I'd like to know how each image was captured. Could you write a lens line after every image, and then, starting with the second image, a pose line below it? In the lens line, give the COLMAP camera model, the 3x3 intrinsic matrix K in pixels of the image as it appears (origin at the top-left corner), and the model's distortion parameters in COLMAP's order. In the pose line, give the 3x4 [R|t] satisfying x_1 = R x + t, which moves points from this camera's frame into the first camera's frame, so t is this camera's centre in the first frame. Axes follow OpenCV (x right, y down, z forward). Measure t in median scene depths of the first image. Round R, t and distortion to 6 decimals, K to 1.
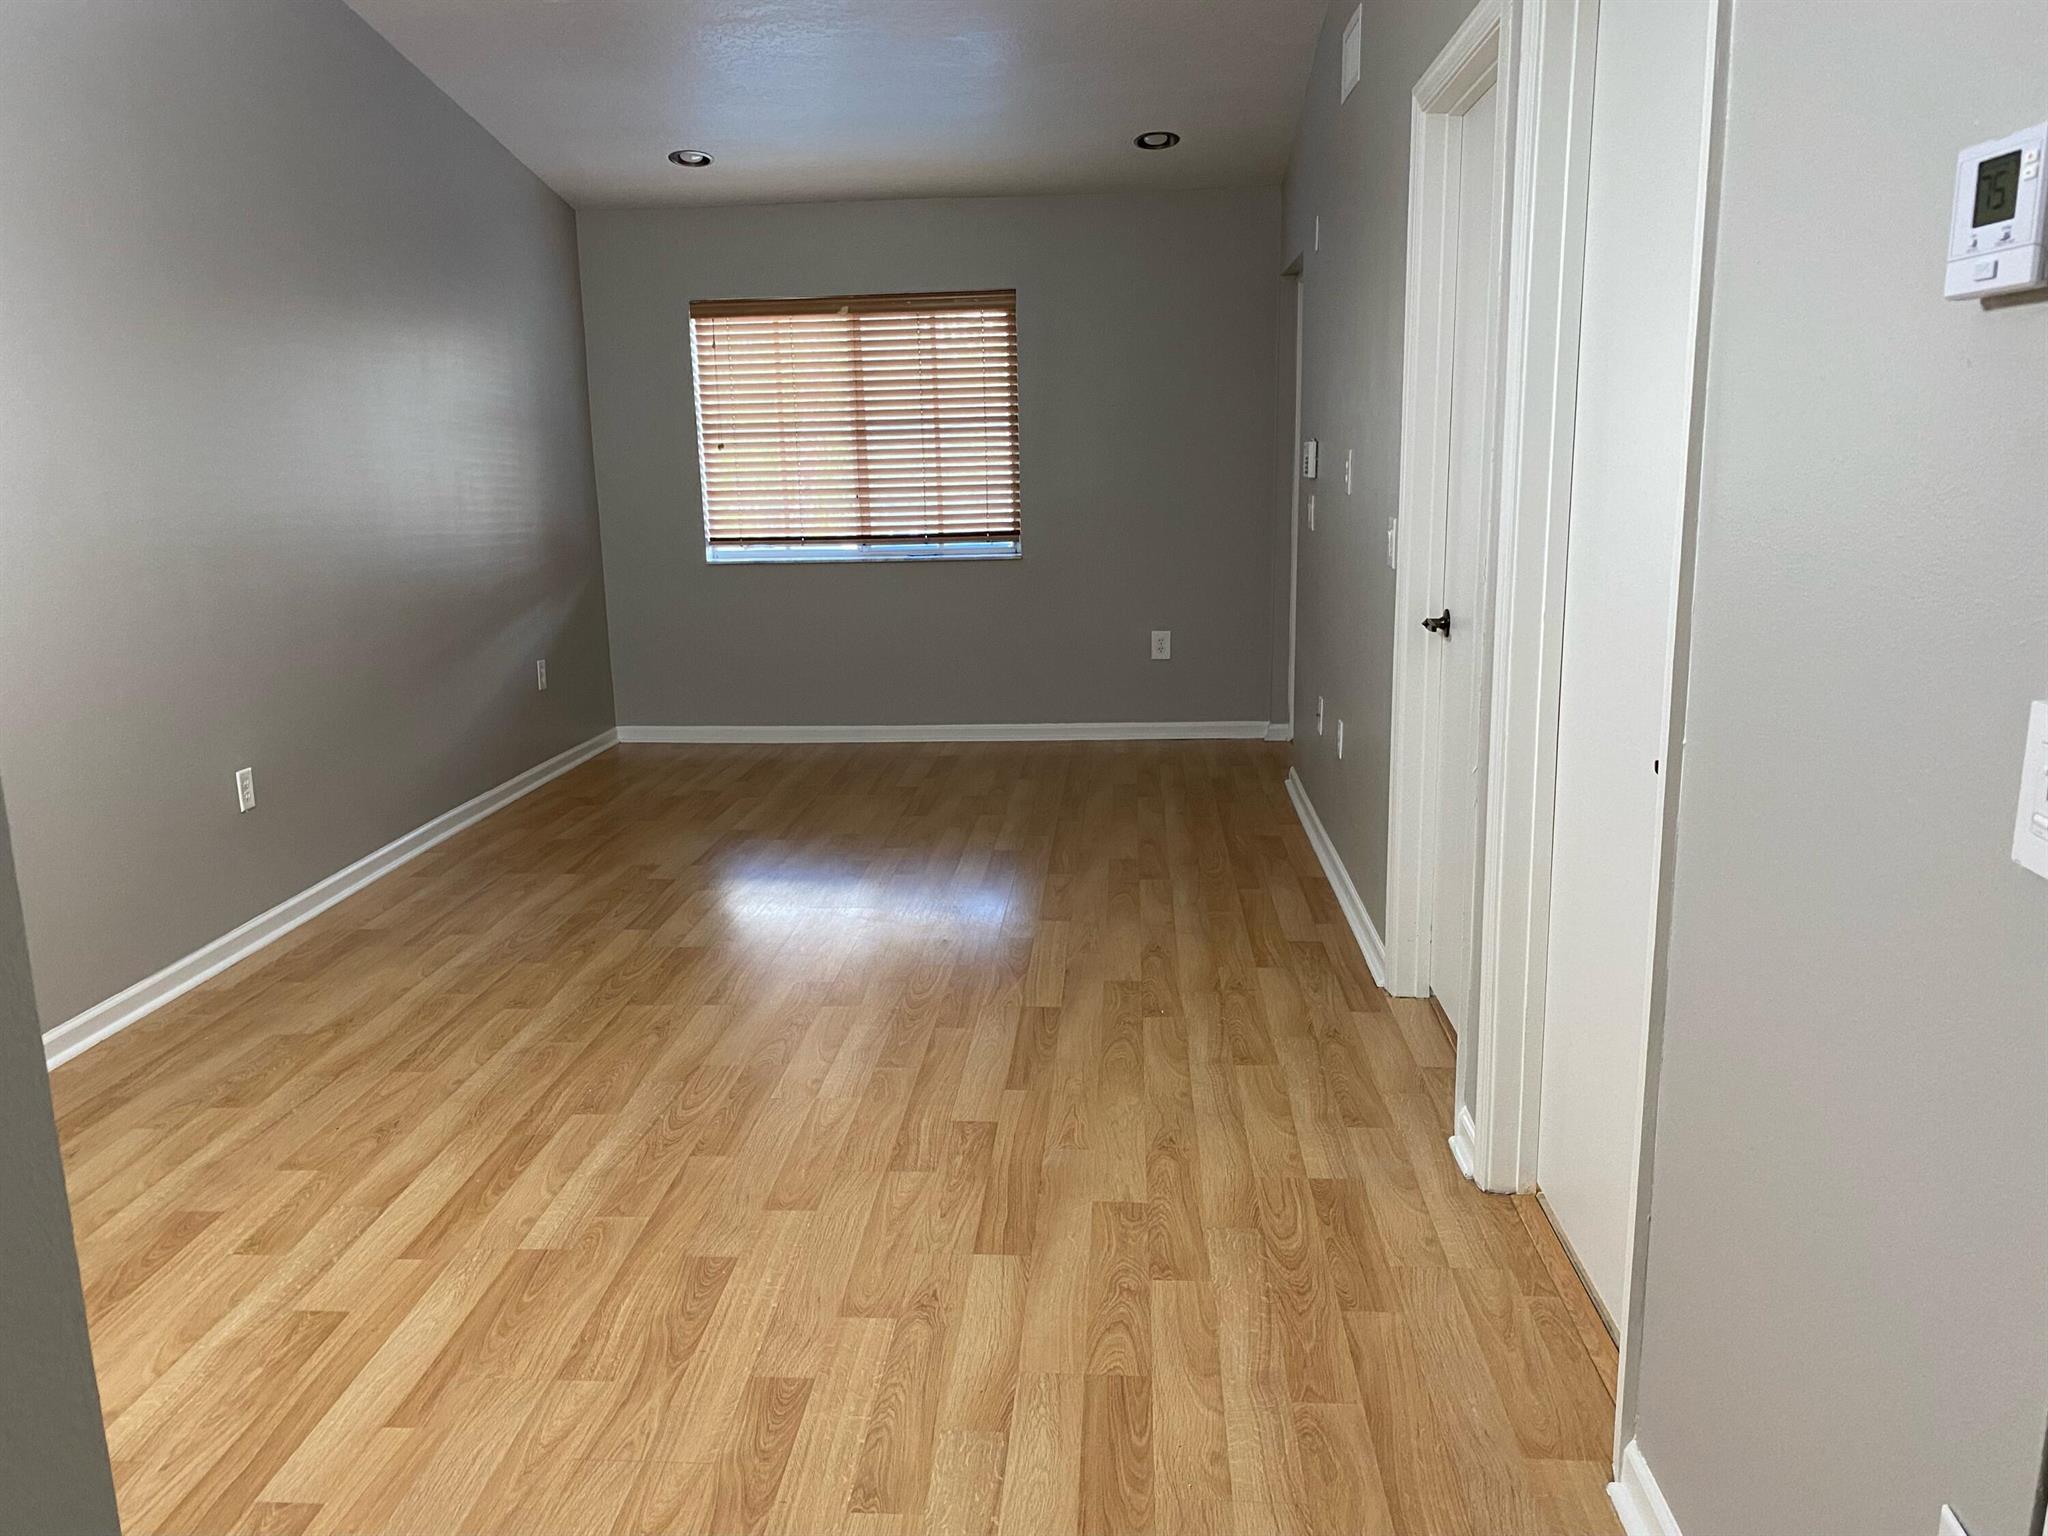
lens RADIAL K [[1547.6, 0, 1025.3], [0, 1547.6, 767.8], [0, 0, 1]] dist [-0.002925, -0.004968]
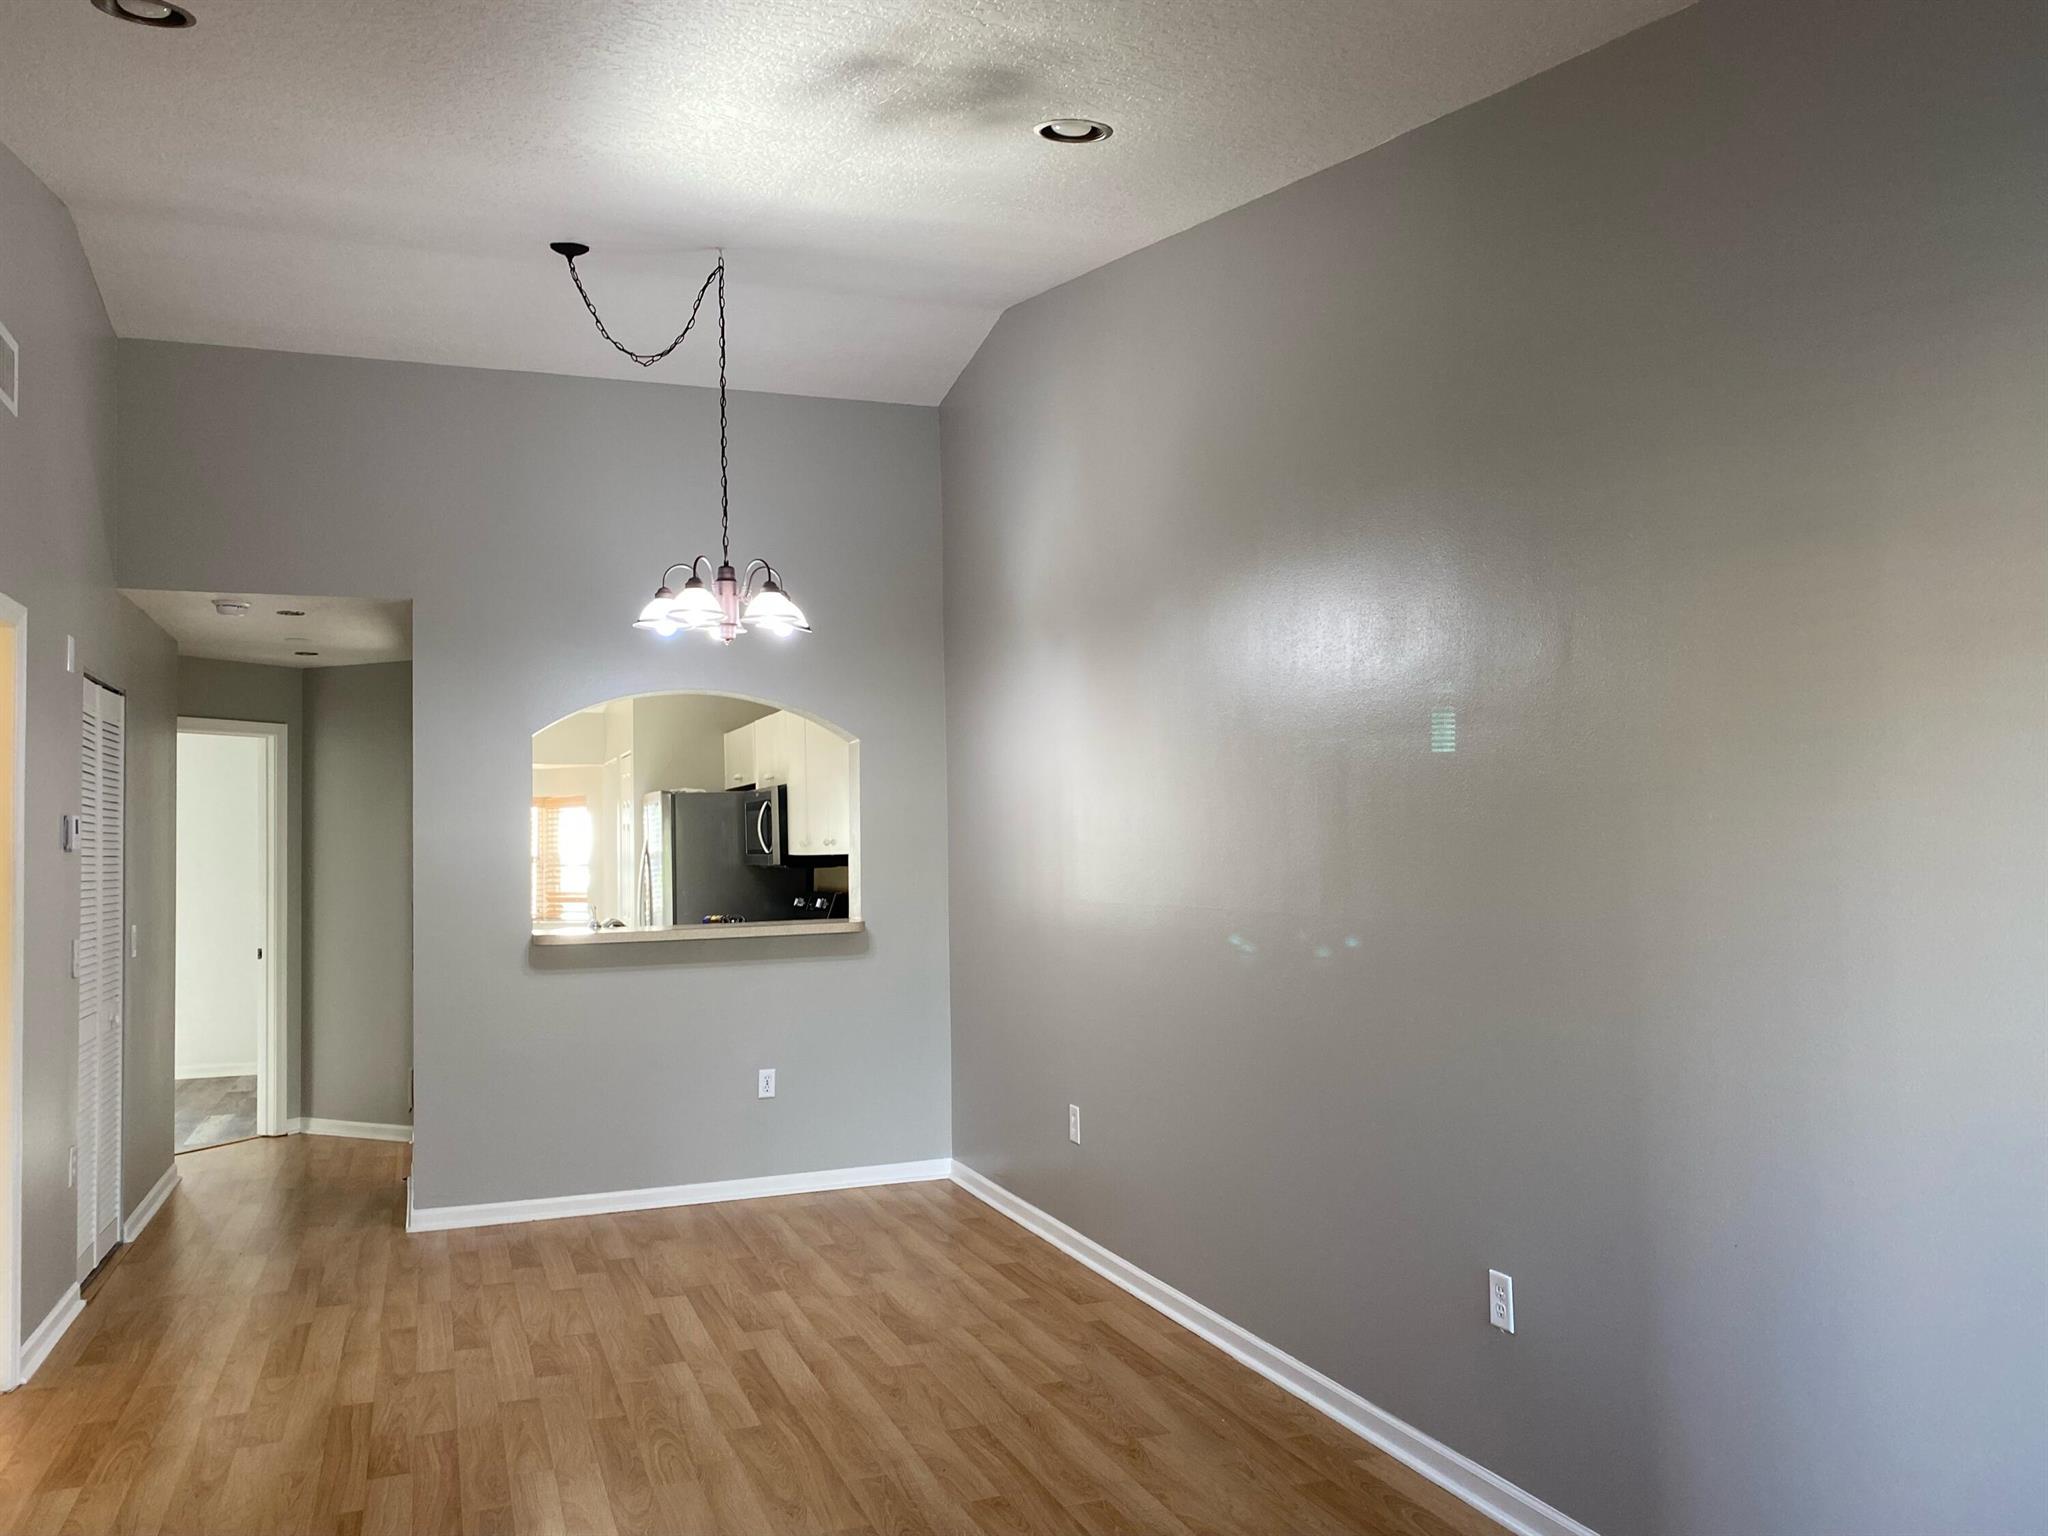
lens RADIAL K [[1547.6, 0, 1022.5], [0, 1547.6, 770.1], [0, 0, 1]] dist [-0.002925, -0.004968]
pose [[-0.907304, 0.015966, -0.420173, 0.013376], [-0.051026, 0.987713, 0.147714, -0.467605], [0.417368, 0.155461, -0.895341, 2.137362]]
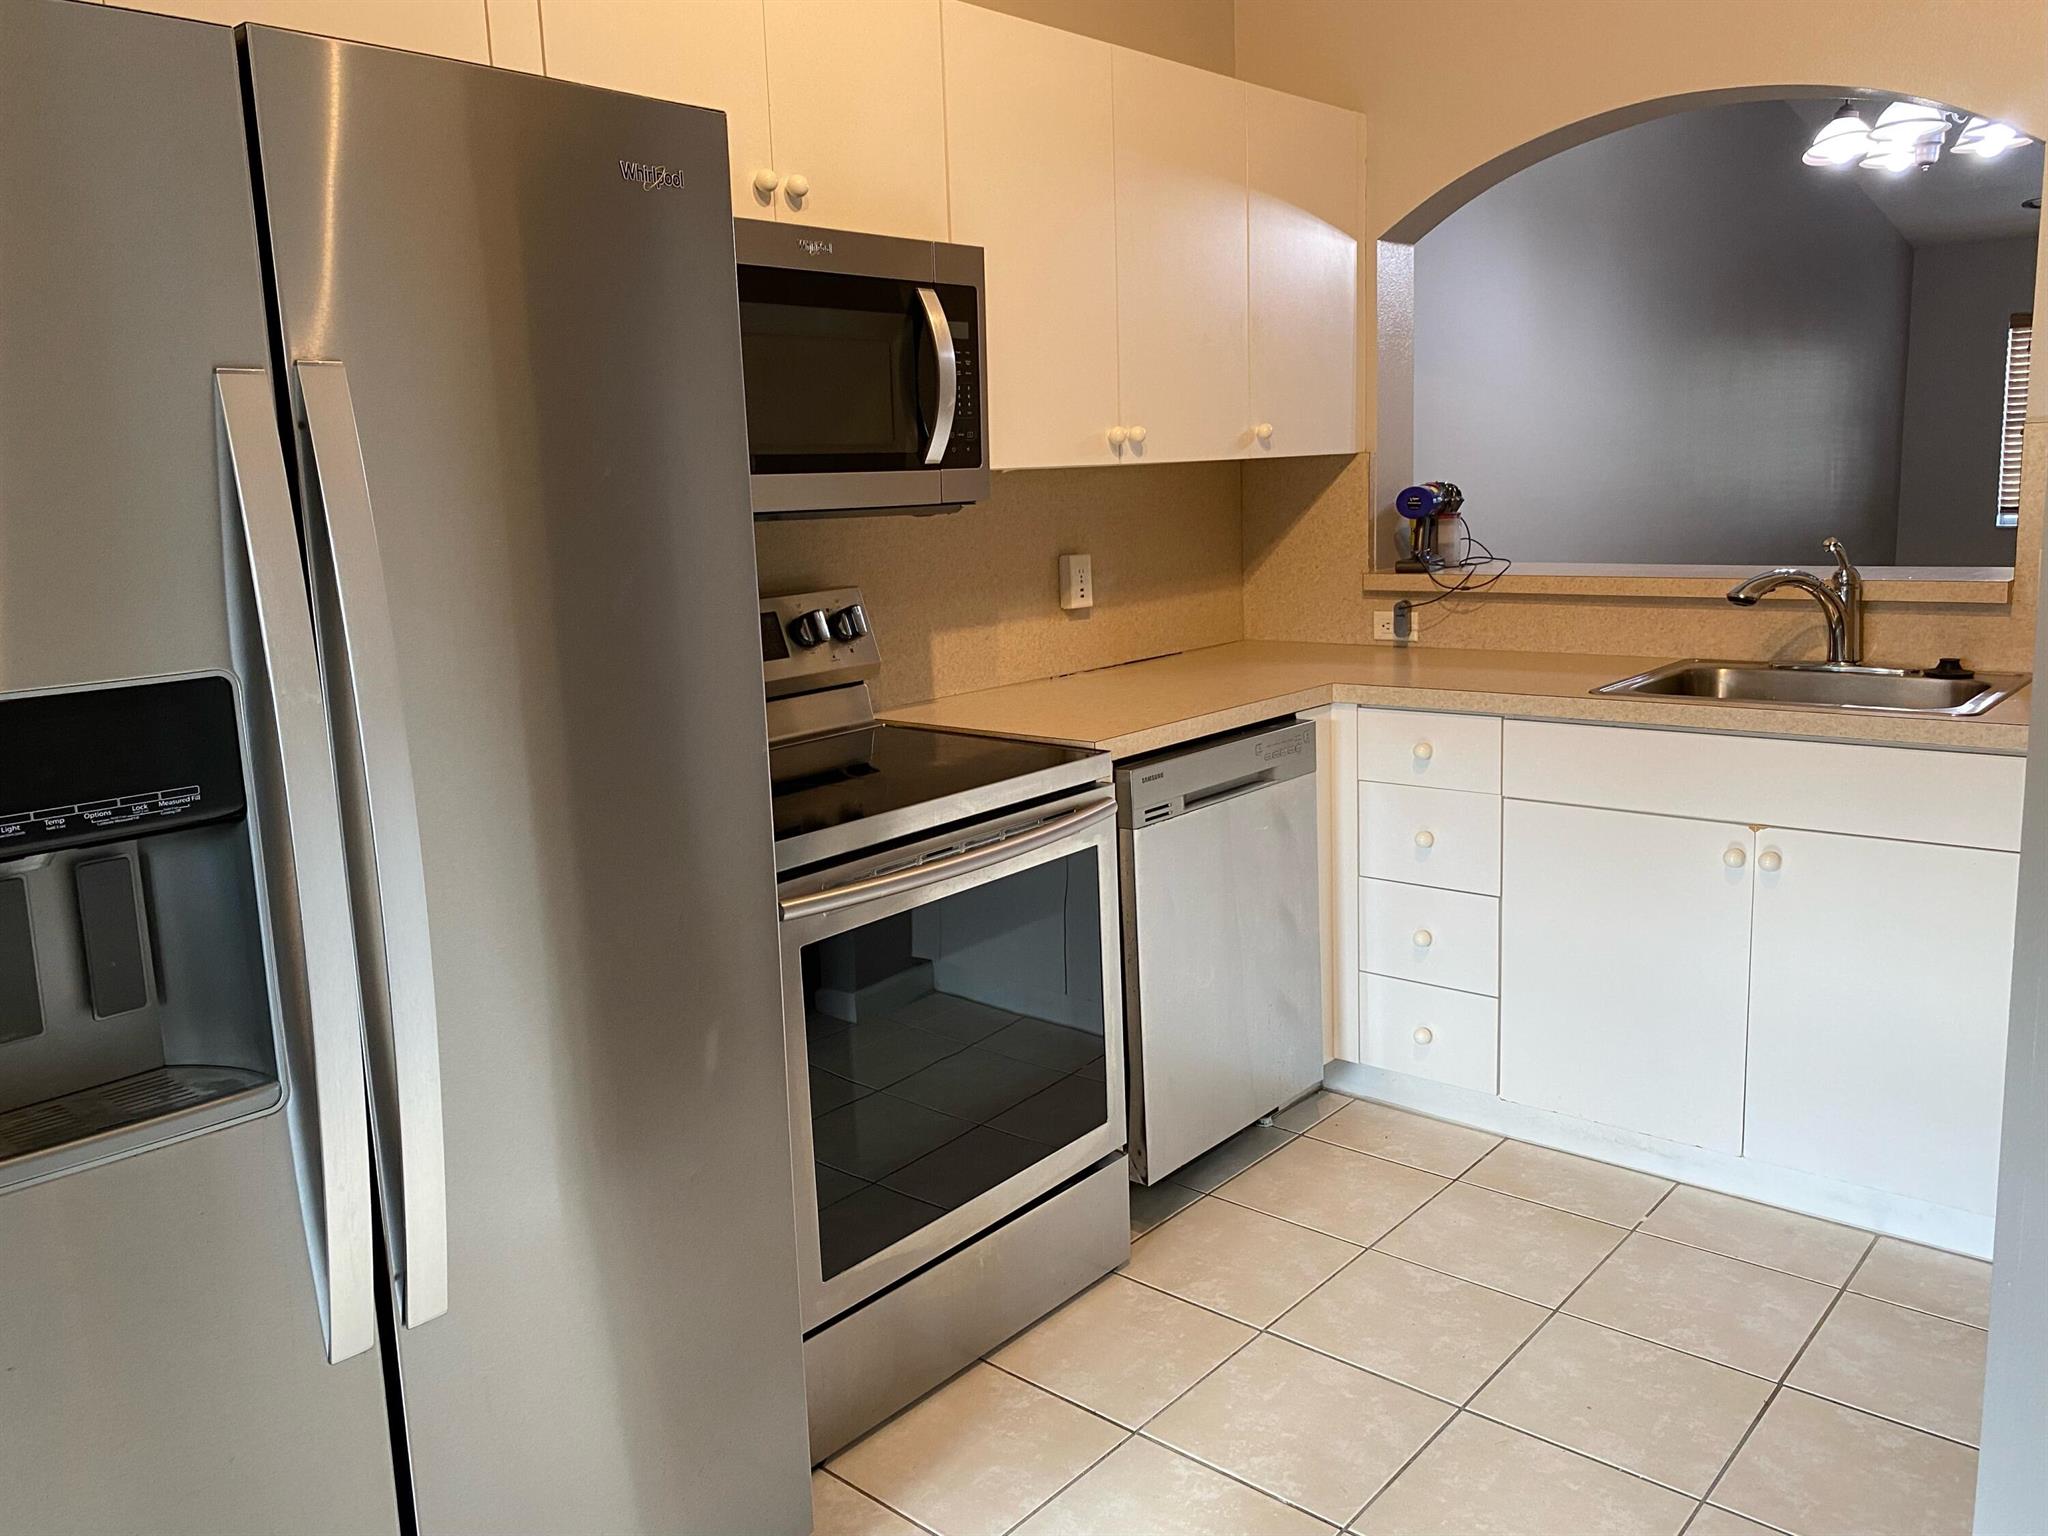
lens RADIAL K [[1547.6, 0, 1023.1], [0, 1547.6, 766.3], [0, 0, 1]] dist [-0.002925, -0.004968]
pose [[0.794054, 0.105285, -0.598660, -0.106006], [-0.106390, 0.993755, 0.033656, 0.156417], [0.598464, 0.036967, 0.800296, -0.700851]]
